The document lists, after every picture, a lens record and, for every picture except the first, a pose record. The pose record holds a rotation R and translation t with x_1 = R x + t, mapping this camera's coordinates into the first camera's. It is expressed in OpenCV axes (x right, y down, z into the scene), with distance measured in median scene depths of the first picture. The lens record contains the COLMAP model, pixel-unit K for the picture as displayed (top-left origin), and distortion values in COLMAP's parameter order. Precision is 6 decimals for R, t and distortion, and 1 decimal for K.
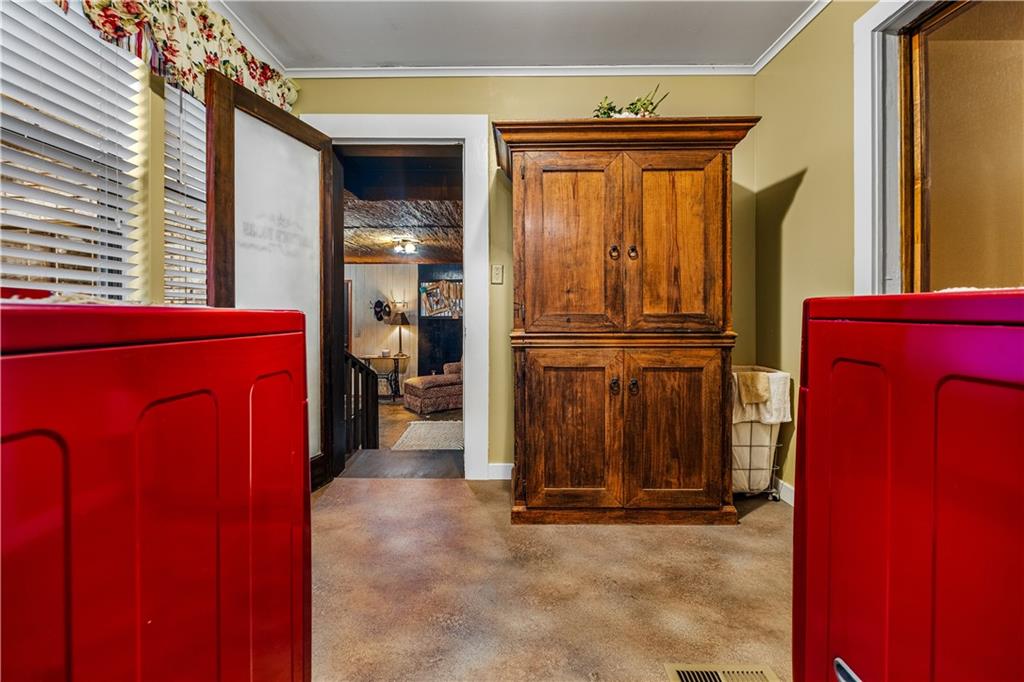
lens RADIAL K [[465.8, 0, 510.3], [0, 465.8, 326.6], [0, 0, 1]] dist [-0.000706, -0.000026]
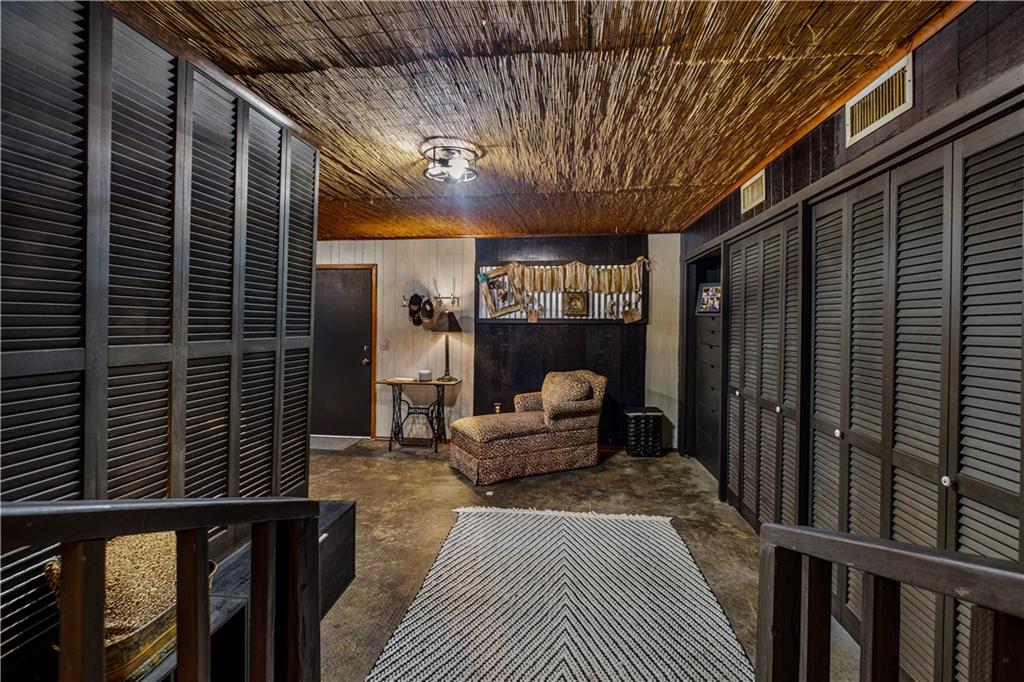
lens RADIAL K [[465.8, 0, 512.3], [0, 465.8, 331.8], [0, 0, 1]] dist [-0.000706, -0.000026]
pose [[0.993243, 0.007220, -0.115830, -0.071474], [-0.008830, 0.999871, -0.013390, 0.004380], [0.115719, 0.014323, 0.993179, 0.366500]]
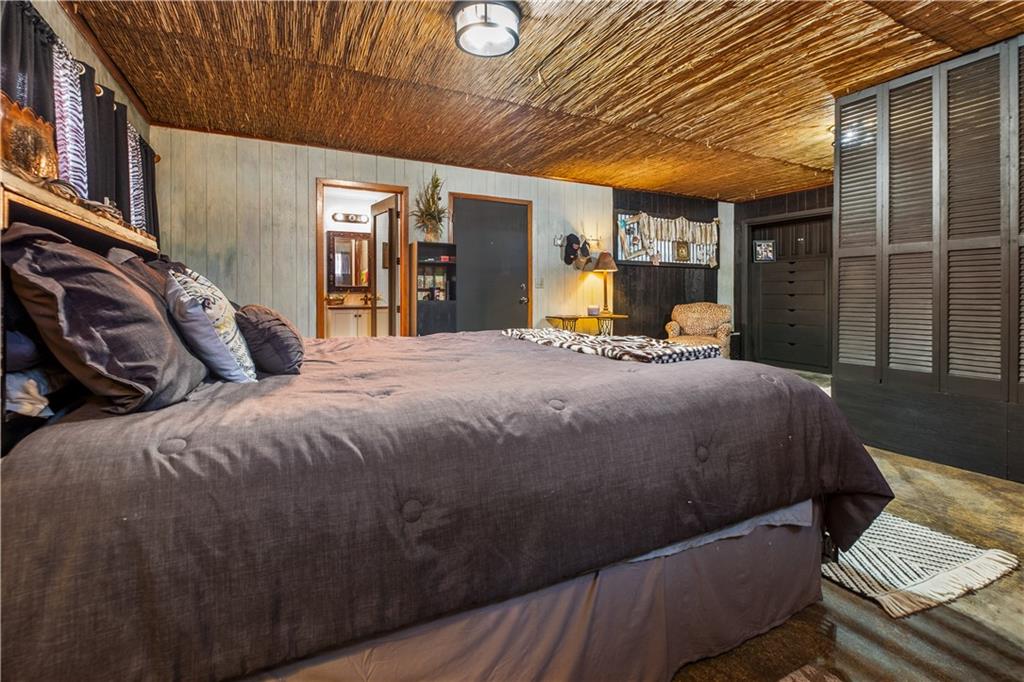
lens RADIAL K [[465.8, 0, 508.0], [0, 465.8, 303.7], [0, 0, 1]] dist [-0.000706, -0.000026]
pose [[0.892433, -0.000854, 0.451179, -0.674104], [0.008477, 0.999853, -0.014876, 0.055160], [-0.451100, 0.017101, 0.892309, 0.433930]]
